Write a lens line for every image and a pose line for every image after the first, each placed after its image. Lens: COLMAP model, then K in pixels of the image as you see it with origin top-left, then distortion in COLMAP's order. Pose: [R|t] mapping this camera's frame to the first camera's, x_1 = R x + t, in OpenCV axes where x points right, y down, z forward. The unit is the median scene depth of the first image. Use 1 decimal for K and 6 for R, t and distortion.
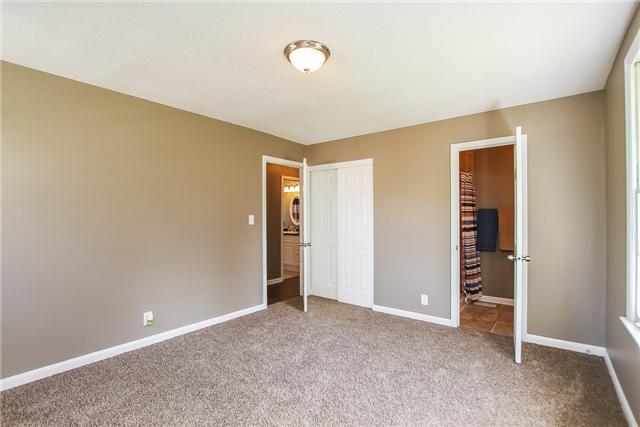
lens RADIAL K [[299.4, 0, 341.6], [0, 299.4, 223.3], [0, 0, 1]] dist [-0.015225, 0.000322]
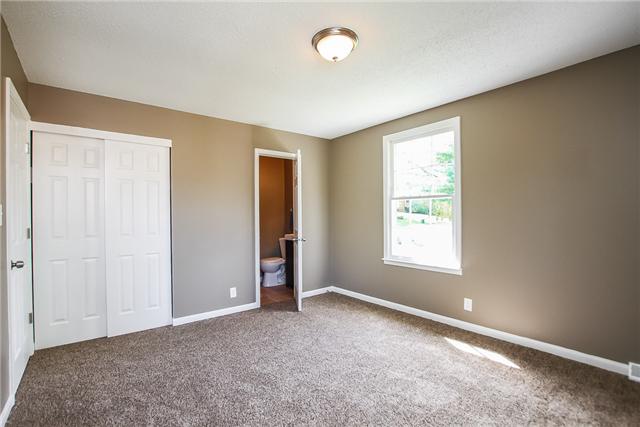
lens RADIAL K [[299.4, 0, 322.0], [0, 299.4, 213.2], [0, 0, 1]] dist [-0.015225, 0.000322]
pose [[0.271153, -0.010833, 0.962475, -0.604139], [0.023260, 0.999718, 0.004699, -0.012198], [-0.962255, 0.021113, 0.271328, 0.410923]]
